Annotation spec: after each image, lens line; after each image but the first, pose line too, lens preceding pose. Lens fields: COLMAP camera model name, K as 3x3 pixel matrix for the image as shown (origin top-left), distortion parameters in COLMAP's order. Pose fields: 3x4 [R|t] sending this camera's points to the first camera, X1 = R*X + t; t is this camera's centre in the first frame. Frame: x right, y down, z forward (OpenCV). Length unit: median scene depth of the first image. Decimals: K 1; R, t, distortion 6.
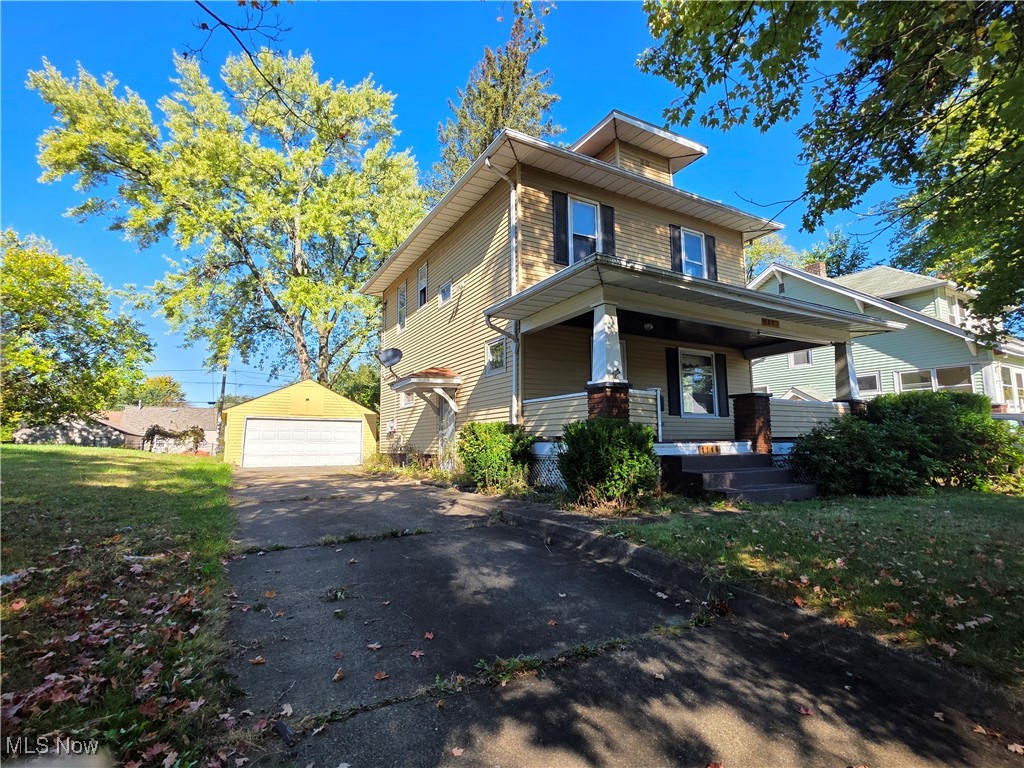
lens RADIAL K [[493.2, 0, 512.0], [0, 493.2, 384.0], [0, 0, 1]] dist [0.000974, 0.000271]
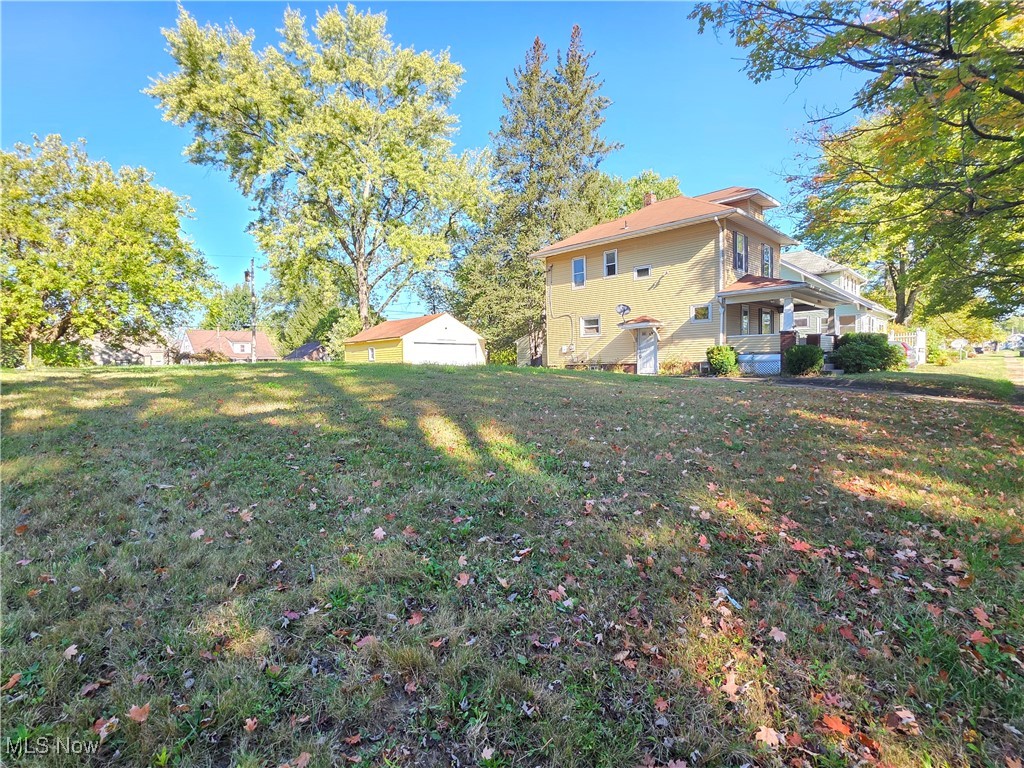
lens RADIAL K [[493.2, 0, 512.0], [0, 493.2, 384.0], [0, 0, 1]] dist [0.000974, 0.000271]
pose [[0.963013, -0.023870, 0.268395, -1.070658], [-0.019062, 0.987538, 0.156222, -0.056866], [-0.268780, -0.155560, 0.950557, -0.617818]]
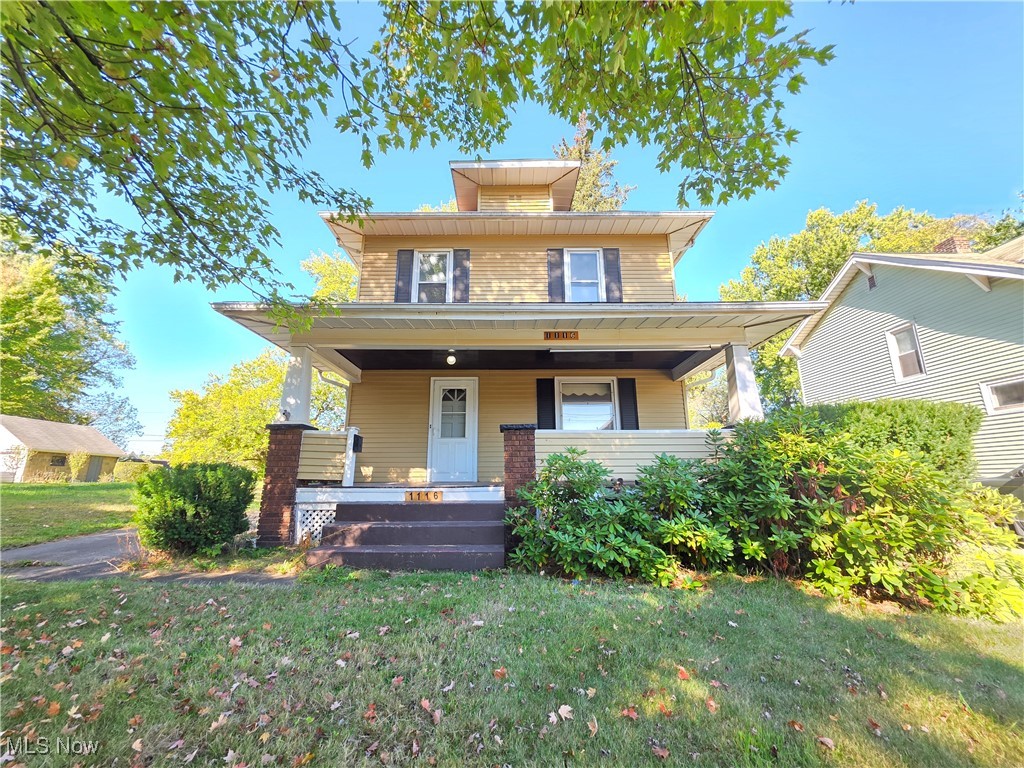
lens RADIAL K [[409.7, 0, 507.7], [0, 409.7, 382.9], [0, 0, 1]] dist [0.000342, -0.000021]
pose [[0.870925, -0.107384, -0.479540, 0.550642], [0.053619, 0.990772, -0.124483, 0.022960], [0.488483, 0.082703, 0.868645, 0.271718]]
